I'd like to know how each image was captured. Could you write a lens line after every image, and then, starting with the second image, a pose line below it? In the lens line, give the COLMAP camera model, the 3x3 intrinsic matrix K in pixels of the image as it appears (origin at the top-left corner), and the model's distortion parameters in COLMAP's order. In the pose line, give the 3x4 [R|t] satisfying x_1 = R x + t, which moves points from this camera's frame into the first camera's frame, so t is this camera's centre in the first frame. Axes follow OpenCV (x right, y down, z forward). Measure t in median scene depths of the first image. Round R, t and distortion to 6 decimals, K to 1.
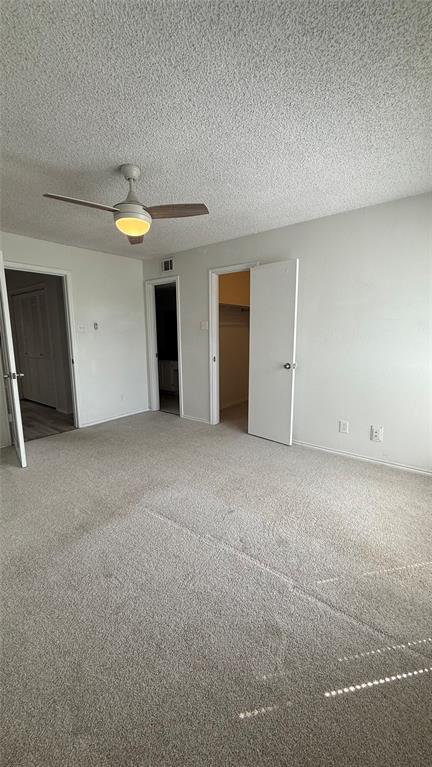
lens RADIAL K [[306.3, 0, 216.1], [0, 306.3, 381.1], [0, 0, 1]] dist [-0.000453, -0.000264]
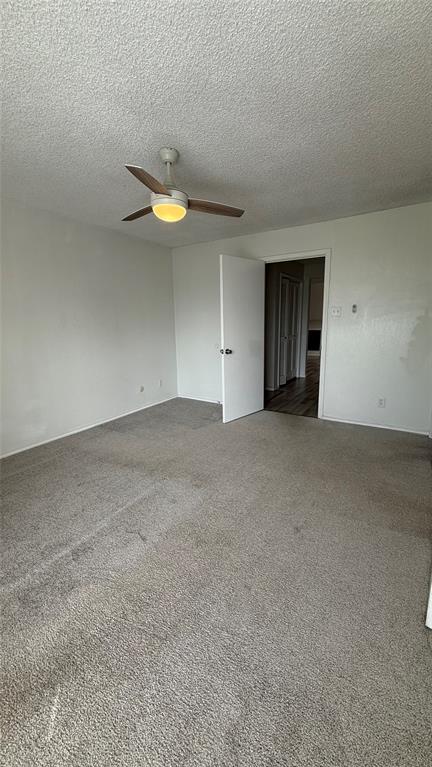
lens RADIAL K [[306.3, 0, 216.1], [0, 306.3, 381.1], [0, 0, 1]] dist [-0.000453, -0.000264]
pose [[0.115714, 0.202512, -0.972419, 0.424778], [-0.146772, 0.971735, 0.184904, -0.089369], [0.982379, 0.121328, 0.142166, 0.552223]]
